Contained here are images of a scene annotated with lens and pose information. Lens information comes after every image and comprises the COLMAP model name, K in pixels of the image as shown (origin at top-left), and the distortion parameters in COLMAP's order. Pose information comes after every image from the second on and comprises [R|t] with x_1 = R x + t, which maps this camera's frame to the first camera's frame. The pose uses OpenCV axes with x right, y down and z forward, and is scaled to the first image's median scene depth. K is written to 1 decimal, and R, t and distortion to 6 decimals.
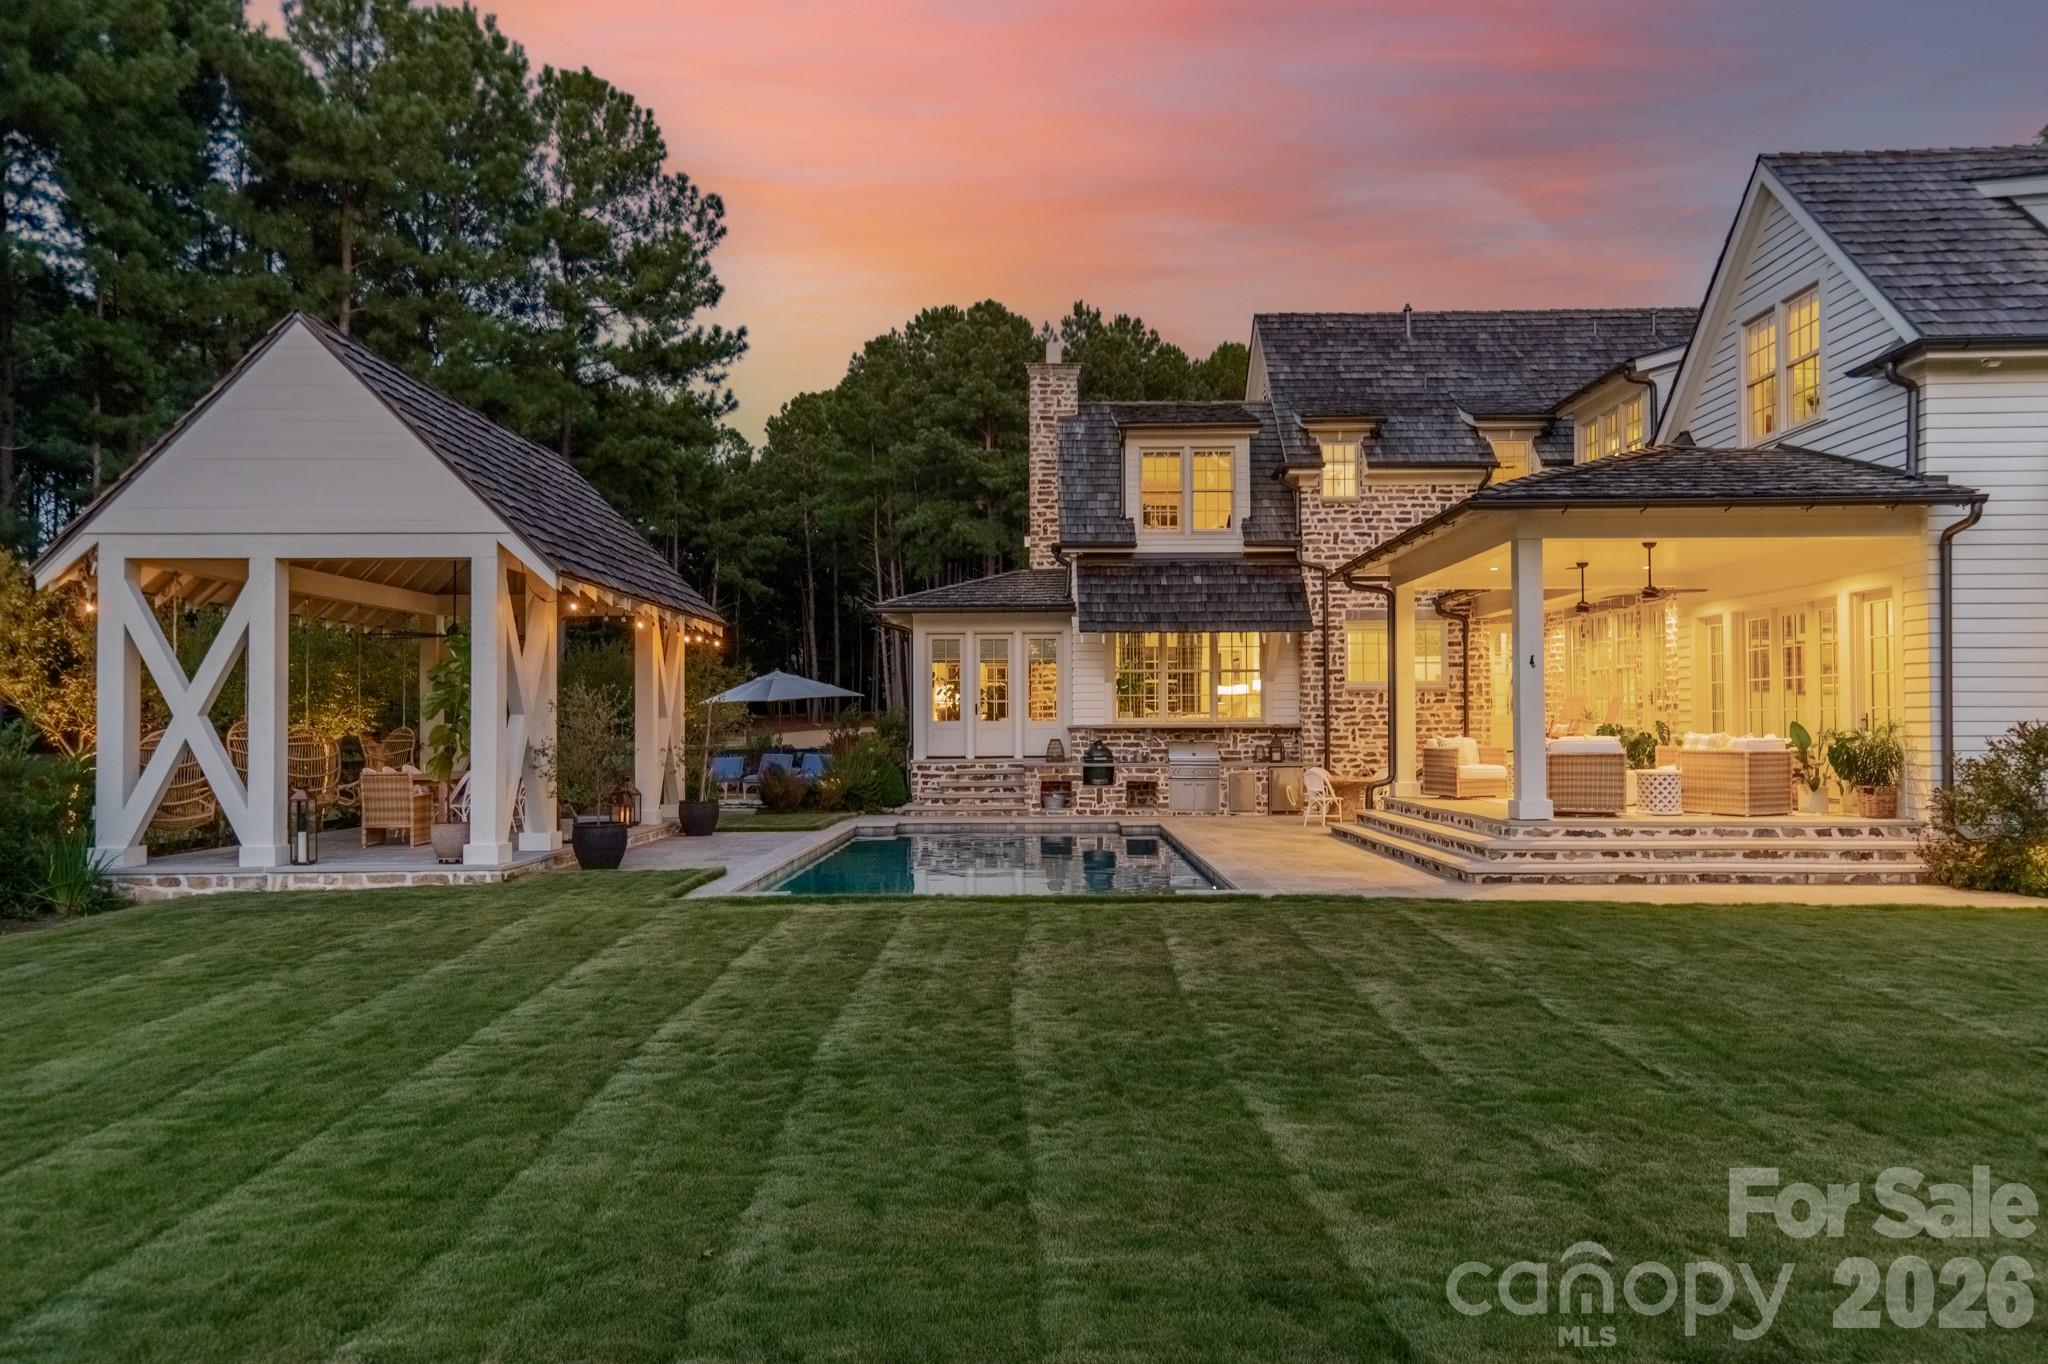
lens RADIAL K [[1386.2, 0, 1024.0], [0, 1386.2, 682.0], [0, 0, 1]] dist [0.019167, 0.036560]
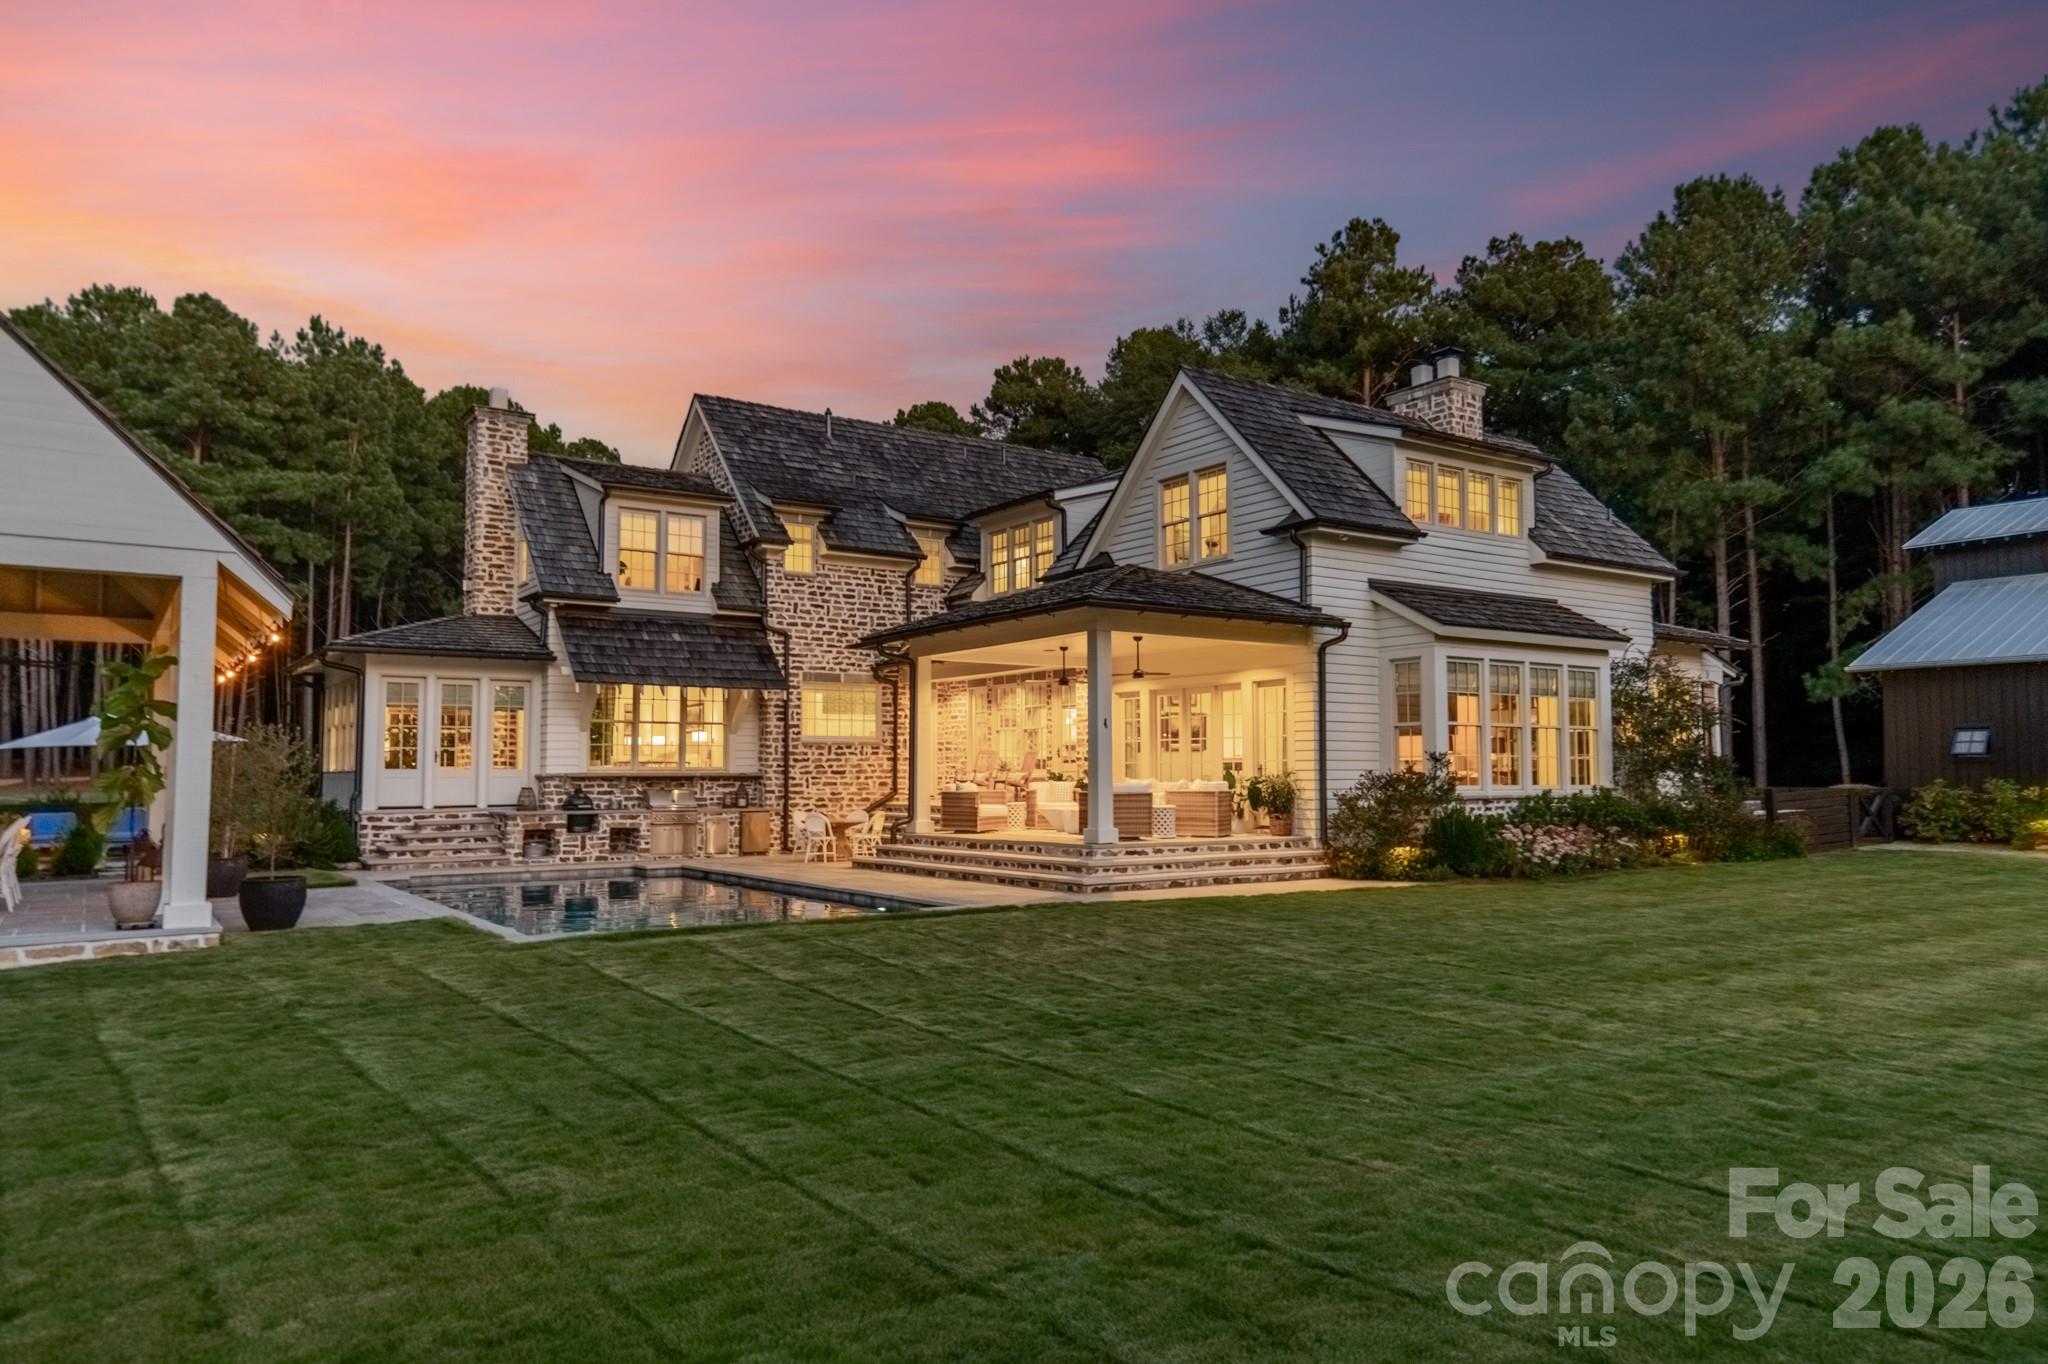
lens RADIAL K [[1349.6, 0, 1024.0], [0, 1349.6, 682.0], [0, 0, 1]] dist [0.030058, 0.002927]
pose [[0.819220, 0.041792, 0.571955, -0.250161], [-0.018638, 0.998754, -0.046283, 0.003966], [-0.573177, 0.027256, 0.818978, -0.003852]]
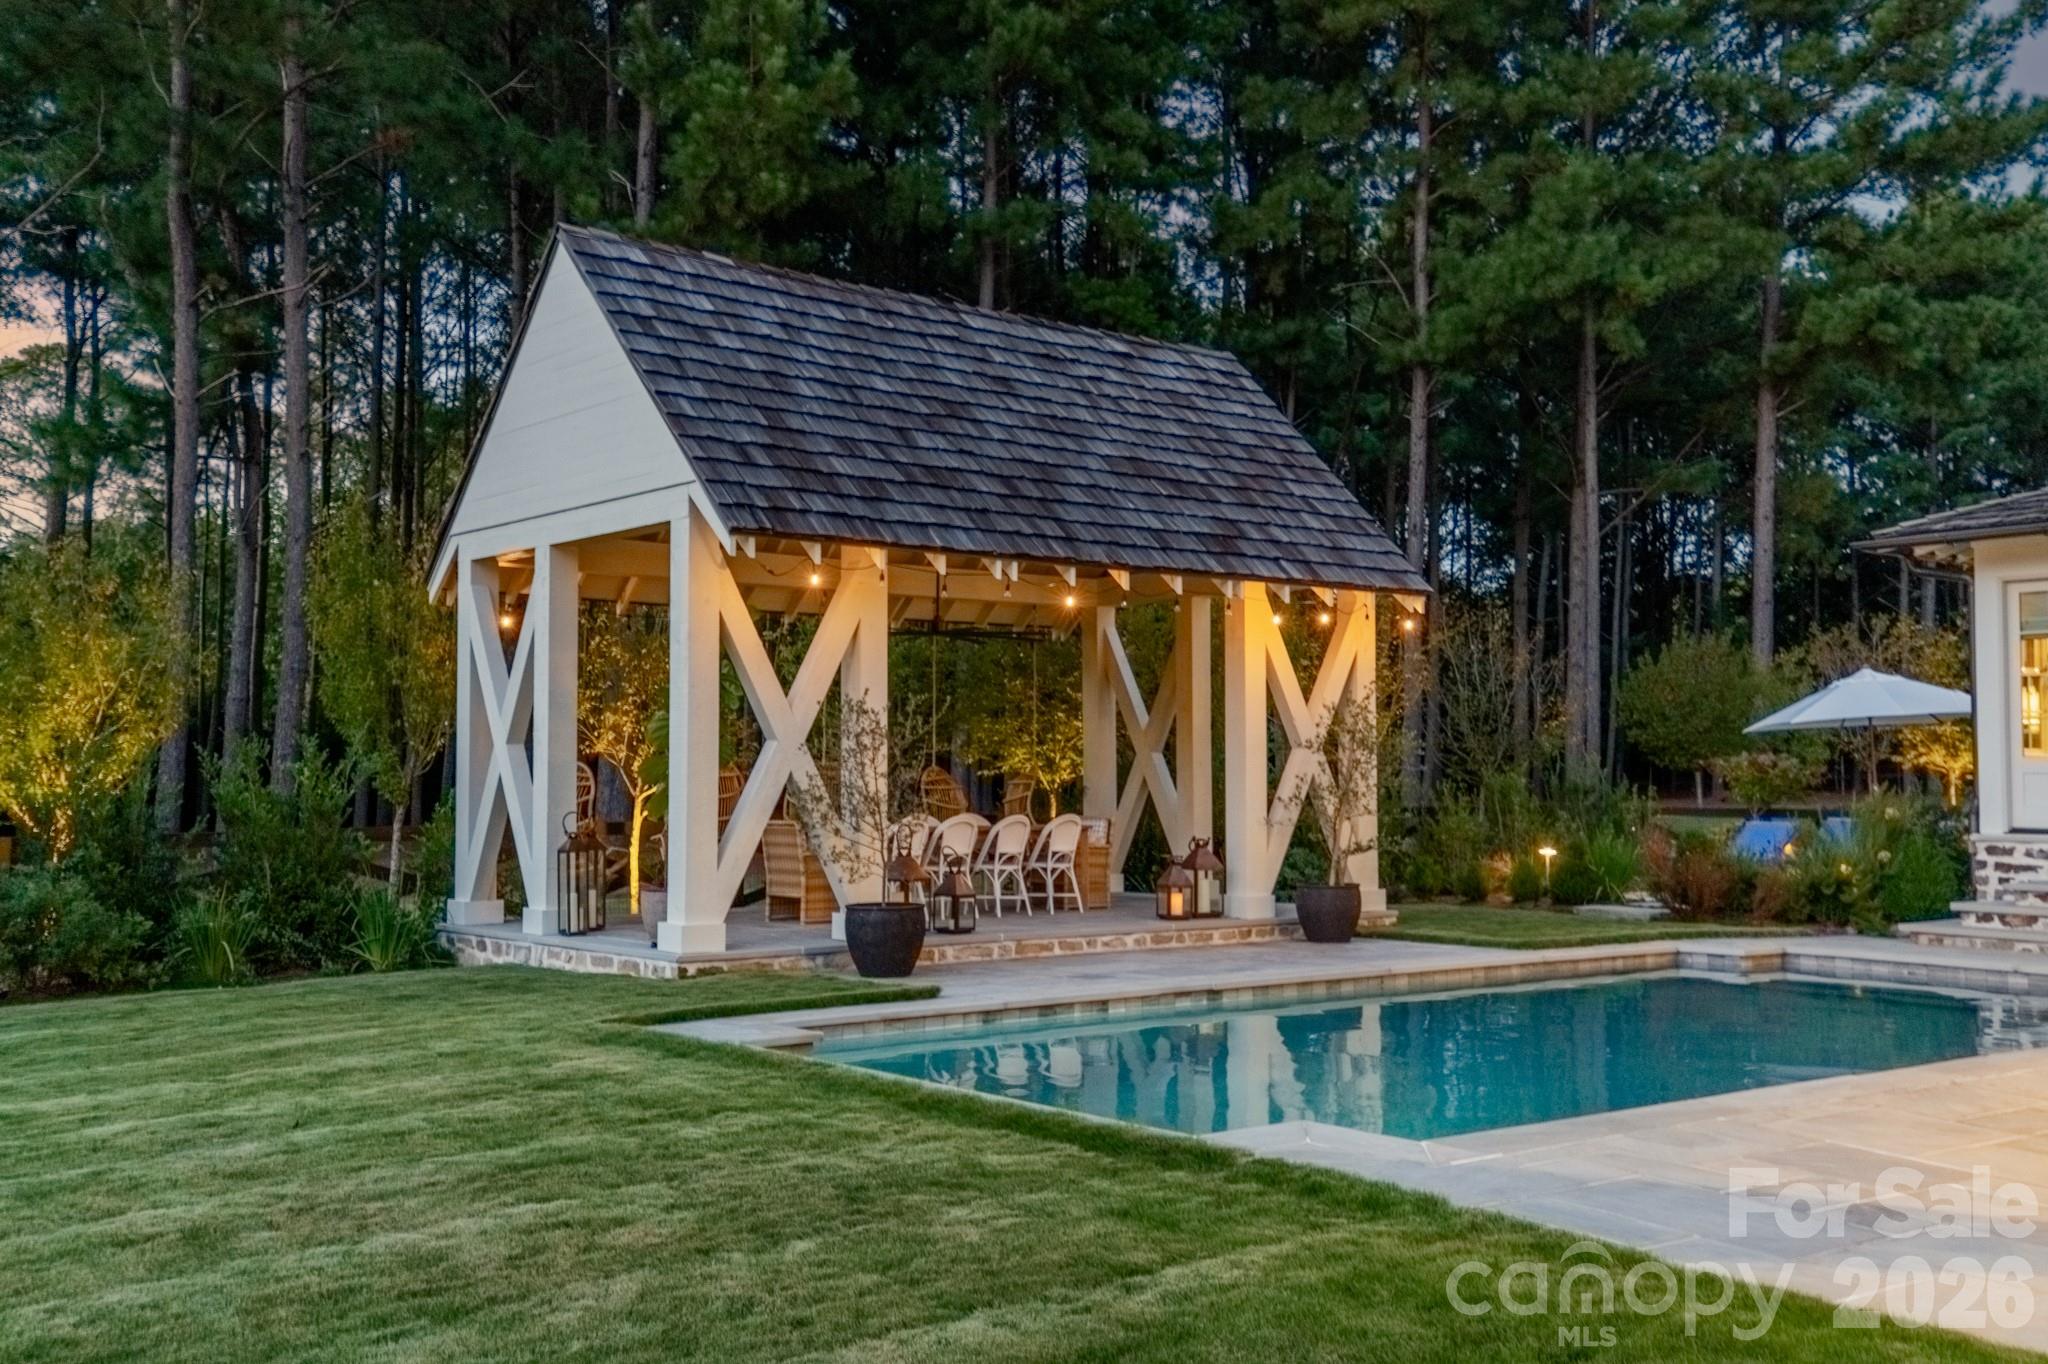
lens RADIAL K [[1993.0, 0, 1024.0], [0, 1993.0, 682.0], [0, 0, 1]] dist [0.134185, 0.003226]
pose [[0.640882, -0.031853, -0.766978, 0.281431], [0.020513, 0.999493, -0.024369, 0.012339], [0.767365, -0.000116, 0.641211, 0.264338]]
